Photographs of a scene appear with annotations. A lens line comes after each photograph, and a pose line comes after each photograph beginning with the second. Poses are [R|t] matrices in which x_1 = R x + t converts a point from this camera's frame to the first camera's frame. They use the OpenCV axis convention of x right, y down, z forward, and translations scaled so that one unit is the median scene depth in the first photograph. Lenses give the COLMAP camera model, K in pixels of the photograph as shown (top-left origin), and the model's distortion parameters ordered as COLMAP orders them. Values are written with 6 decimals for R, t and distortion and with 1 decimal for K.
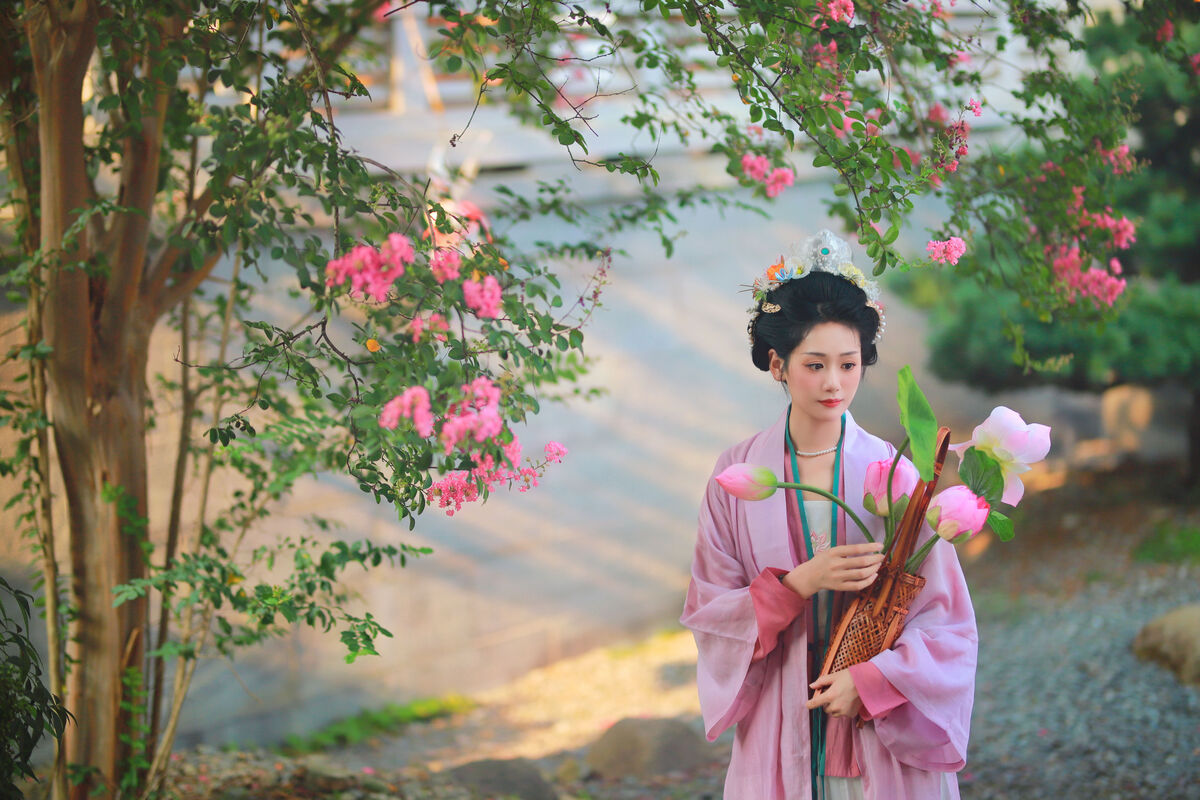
lens RADIAL K [[2864.1, 0, 604.2], [0, 2864.1, 398.4], [0, 0, 1]] dist [0.023808, 0.000000]
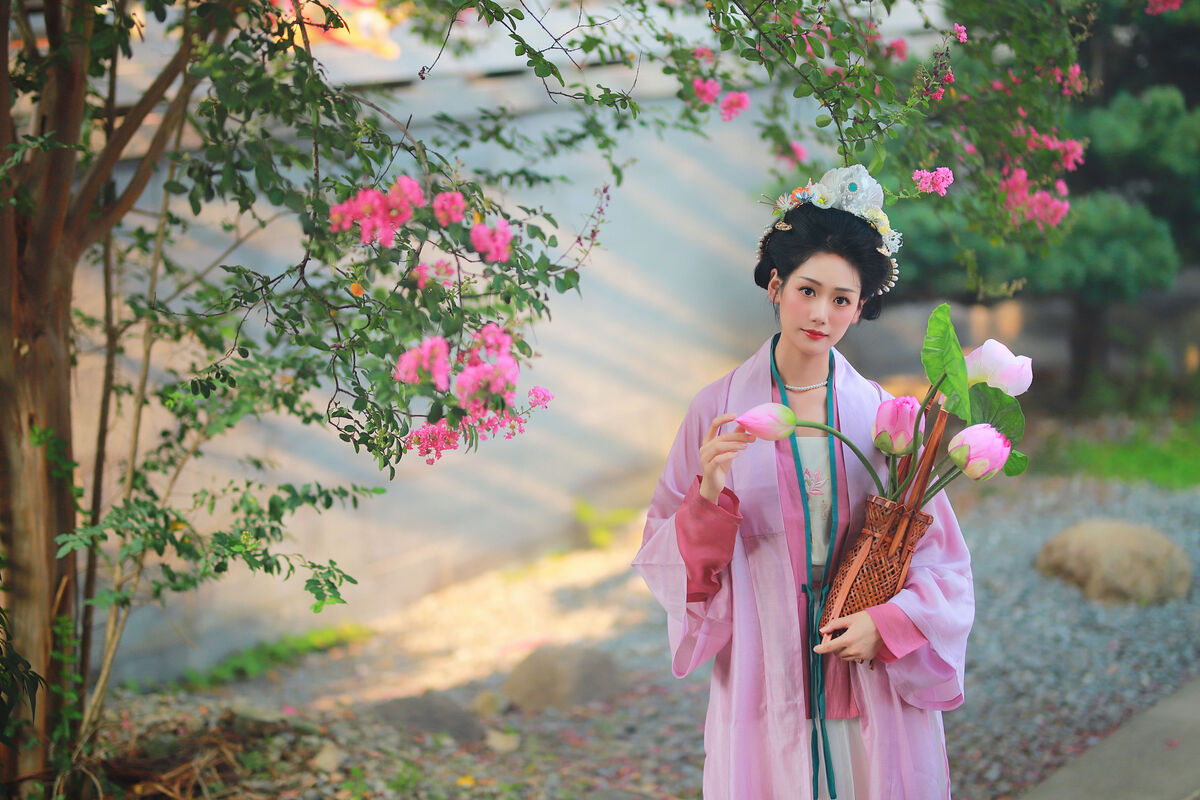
lens RADIAL K [[2864.1, 0, 592.1], [0, 2864.1, 392.8], [0, 0, 1]] dist [0.023808, 0.000000]
pose [[0.997748, -0.015712, 0.065204, -0.049960], [0.013600, 0.999372, 0.032716, -0.010652], [-0.065678, -0.031755, 0.997335, 0.027660]]
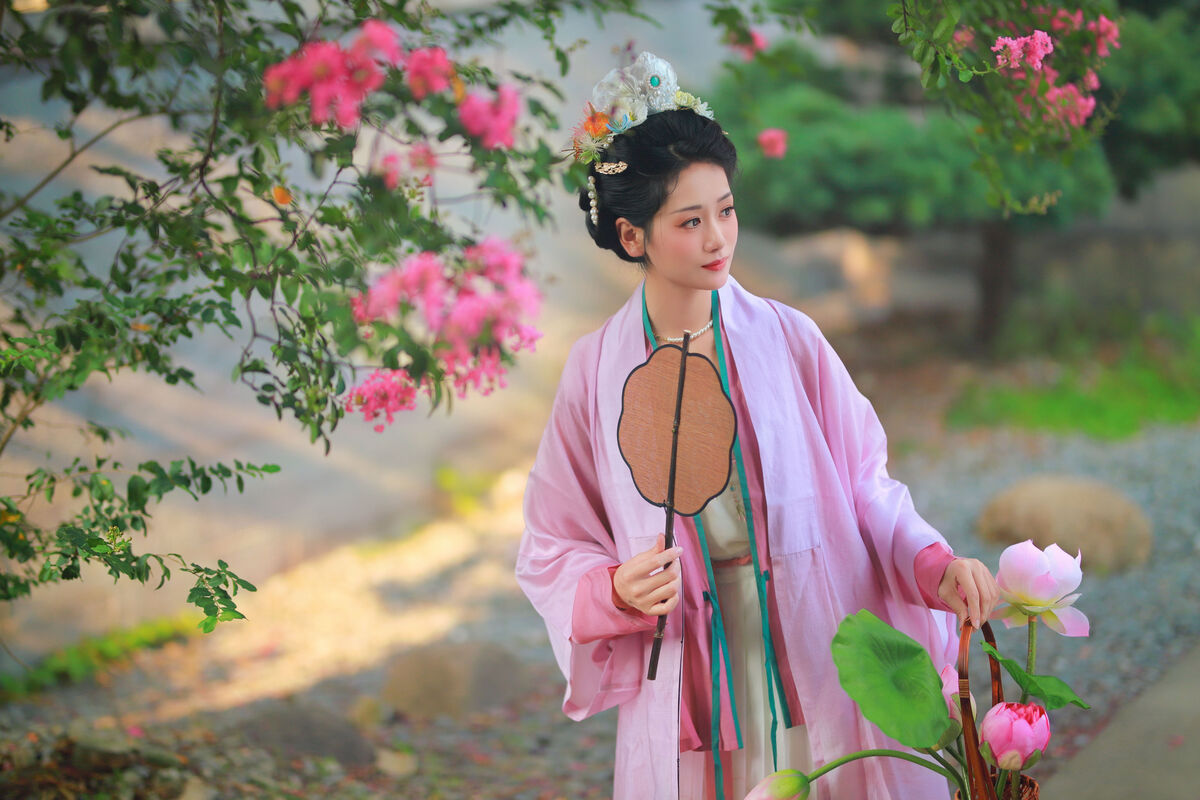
lens RADIAL K [[2864.1, 0, 578.6], [0, 2864.1, 395.8], [0, 0, 1]] dist [0.023808, 0.000000]
pose [[0.989808, -0.033863, 0.138322, -0.081175], [0.026993, 0.998321, 0.051248, -0.002566], [-0.139825, -0.046992, 0.989061, 0.231873]]
